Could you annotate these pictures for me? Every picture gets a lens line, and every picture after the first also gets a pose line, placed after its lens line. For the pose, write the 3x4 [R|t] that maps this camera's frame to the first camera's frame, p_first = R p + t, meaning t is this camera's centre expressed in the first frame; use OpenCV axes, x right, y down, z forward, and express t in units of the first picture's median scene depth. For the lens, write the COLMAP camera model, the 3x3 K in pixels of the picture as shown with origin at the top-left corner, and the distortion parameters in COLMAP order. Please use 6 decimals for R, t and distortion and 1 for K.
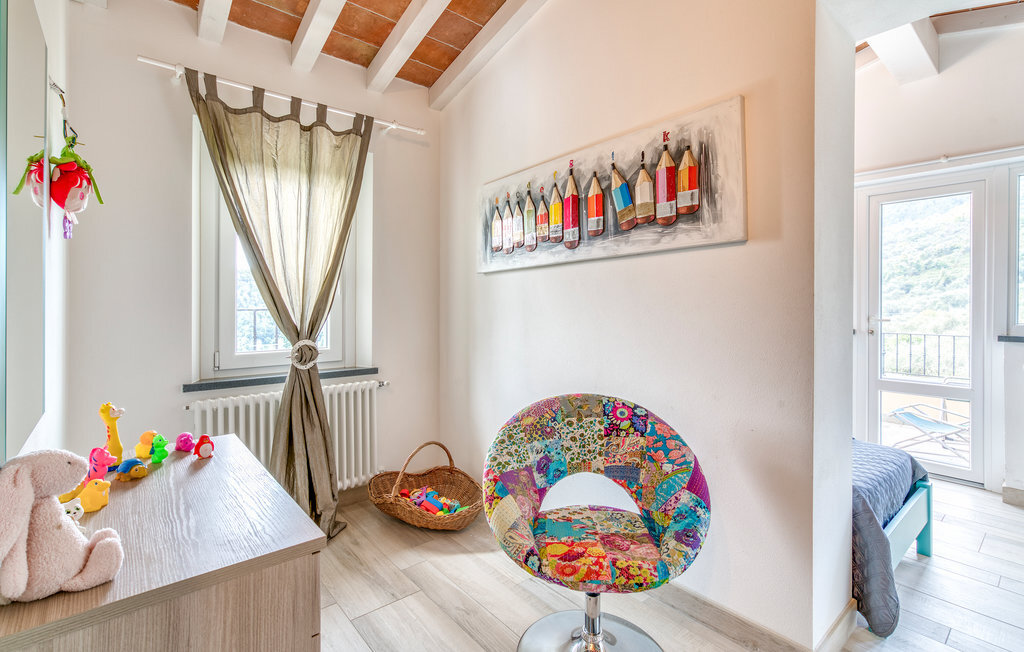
lens RADIAL K [[469.3, 0, 504.2], [0, 469.3, 305.0], [0, 0, 1]] dist [-0.034969, 0.028654]
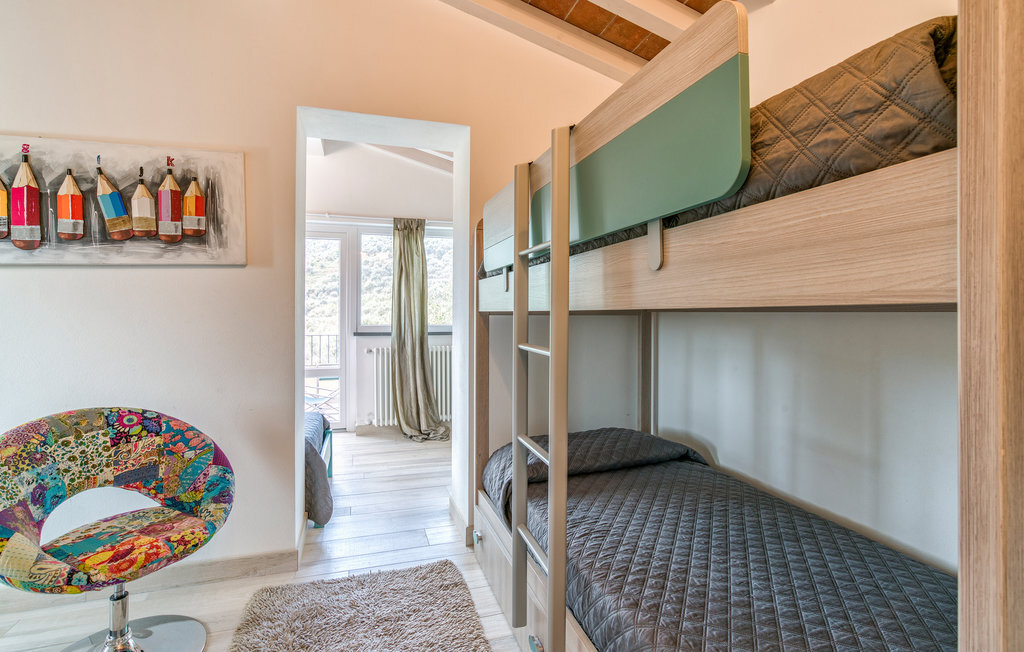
lens RADIAL K [[469.3, 0, 504.2], [0, 469.3, 305.0], [0, 0, 1]] dist [-0.034969, 0.028654]
pose [[0.383661, 0.013222, 0.923379, -0.388770], [0.002452, 0.999879, -0.015336, -0.004408], [-0.923471, 0.008148, 0.383582, -0.159361]]
